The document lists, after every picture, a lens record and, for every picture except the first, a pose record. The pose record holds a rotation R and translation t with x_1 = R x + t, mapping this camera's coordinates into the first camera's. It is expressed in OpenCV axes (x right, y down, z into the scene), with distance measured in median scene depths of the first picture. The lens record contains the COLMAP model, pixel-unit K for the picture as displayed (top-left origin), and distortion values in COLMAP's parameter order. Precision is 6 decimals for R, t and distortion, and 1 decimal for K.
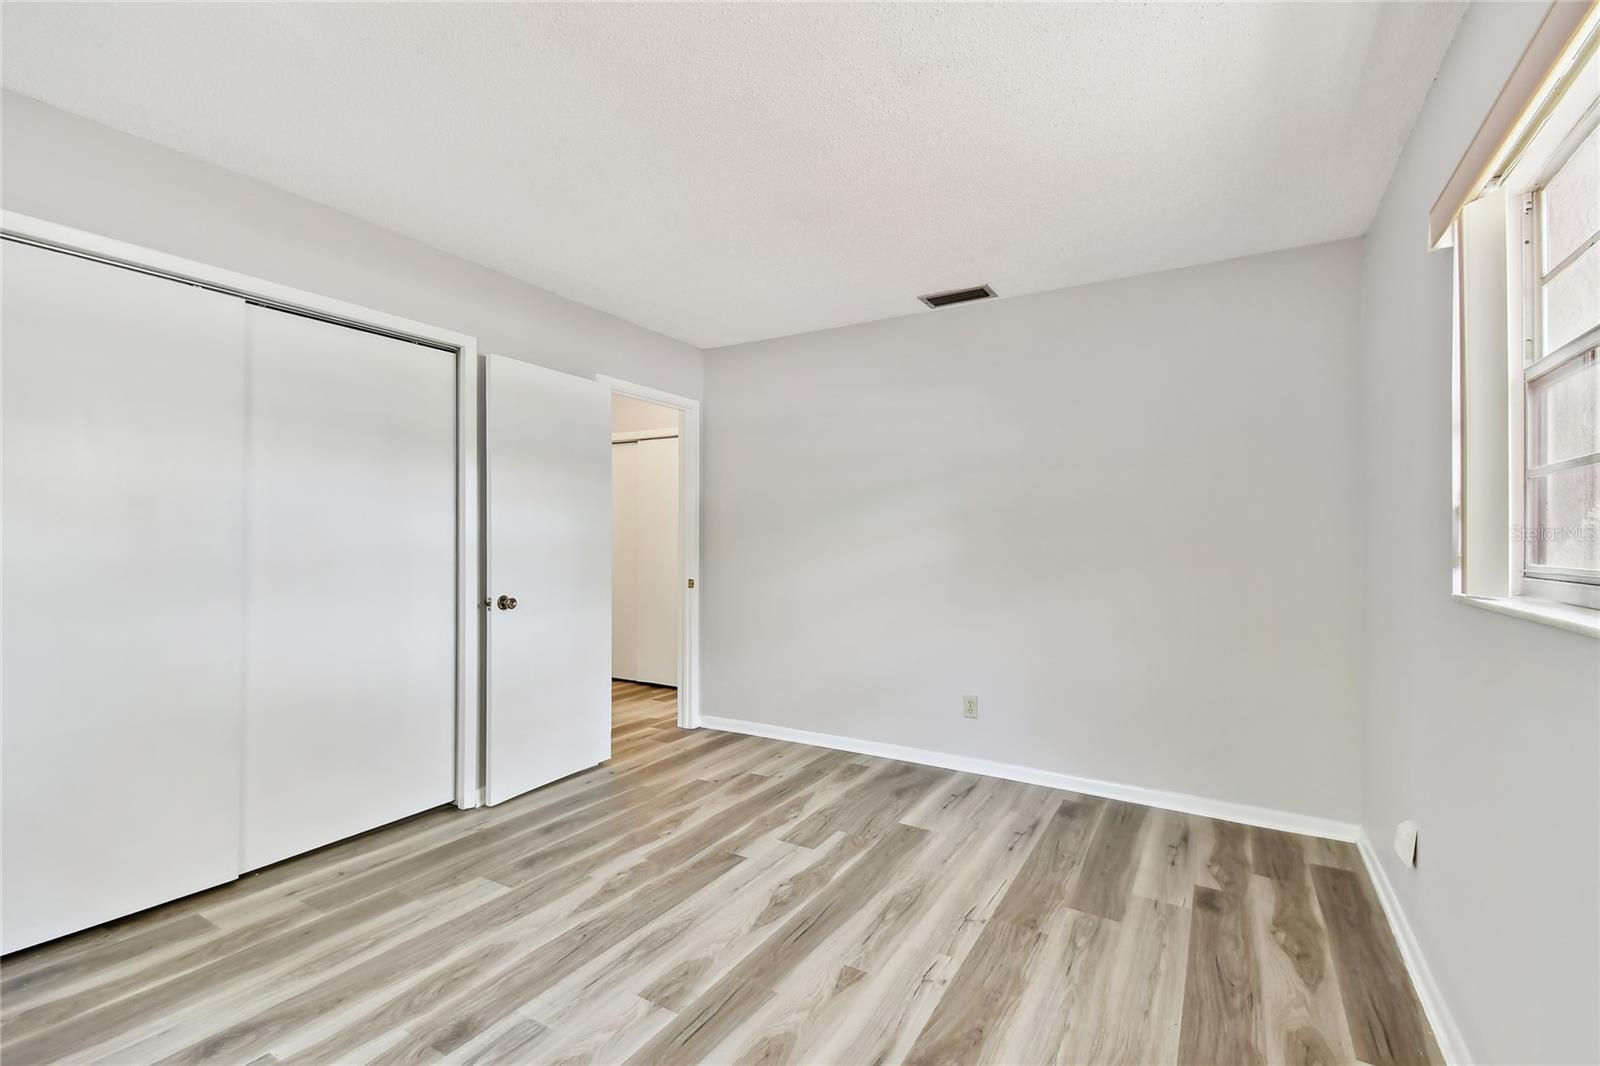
lens RADIAL K [[718.2, 0, 788.3], [0, 718.2, 522.1], [0, 0, 1]] dist [0.019967, -0.010254]
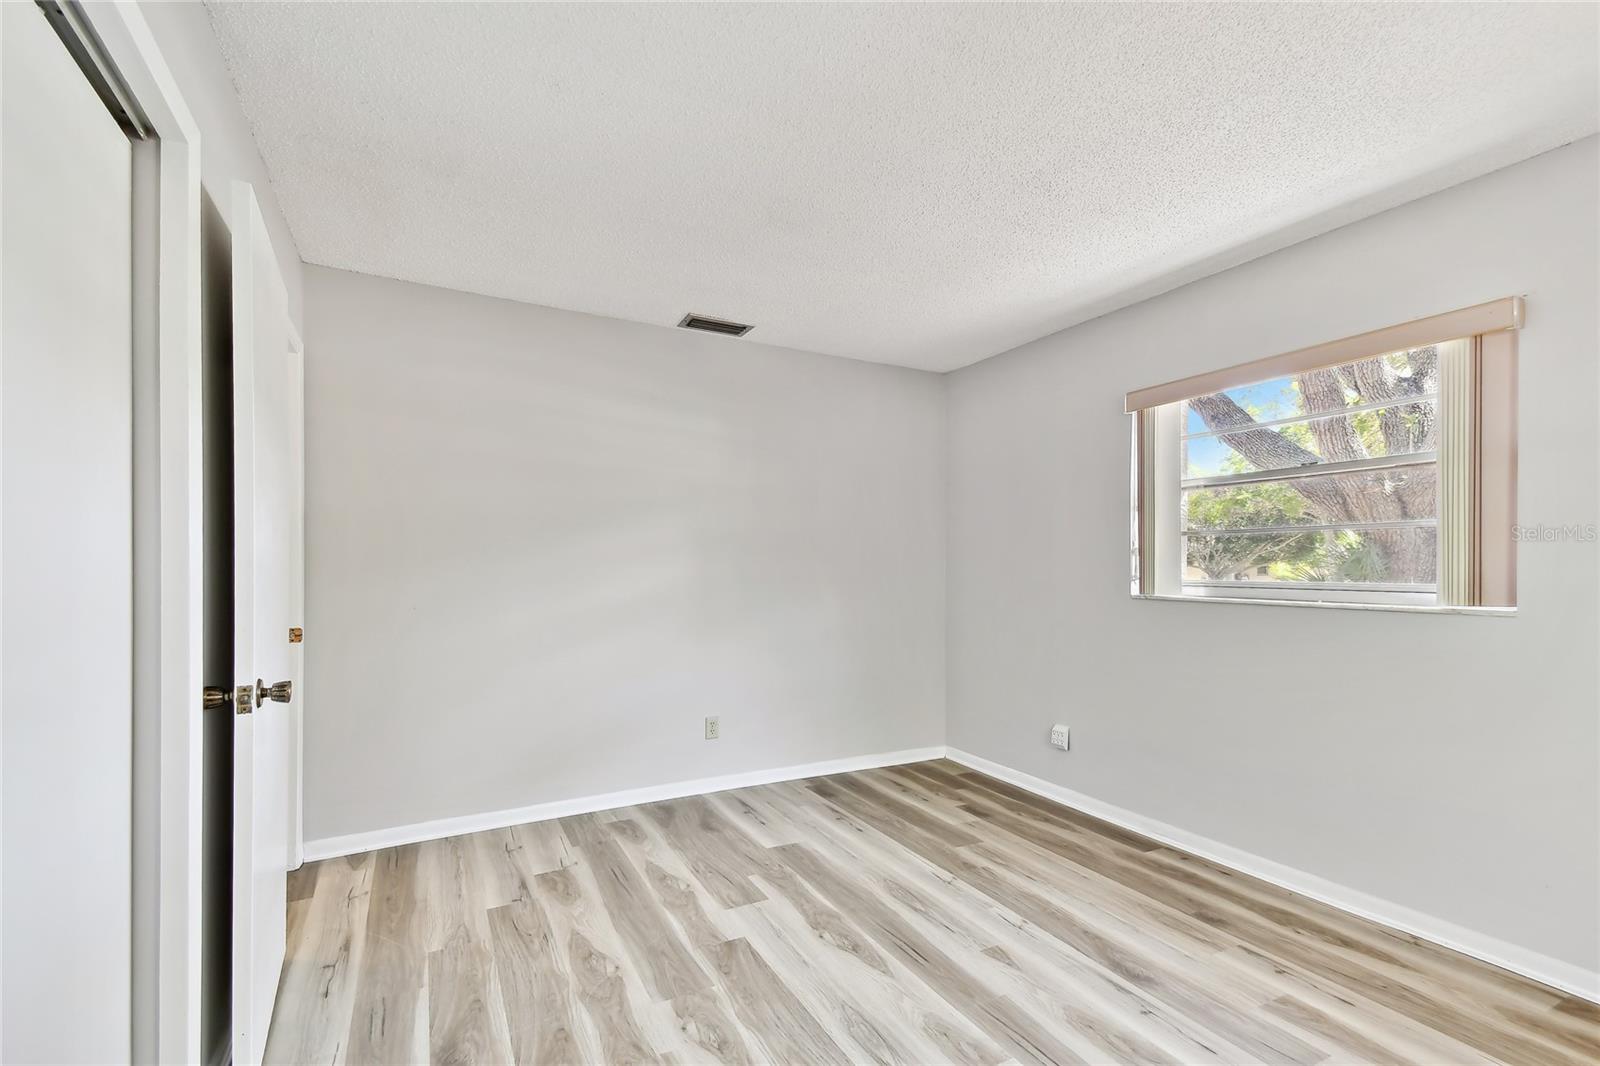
lens RADIAL K [[718.2, 0, 796.6], [0, 718.2, 534.7], [0, 0, 1]] dist [0.019967, -0.010254]
pose [[0.518088, 0.029939, 0.854803, -0.769549], [-0.015000, 0.999552, -0.025917, 0.011329], [-0.855196, 0.000605, 0.518305, 0.504202]]
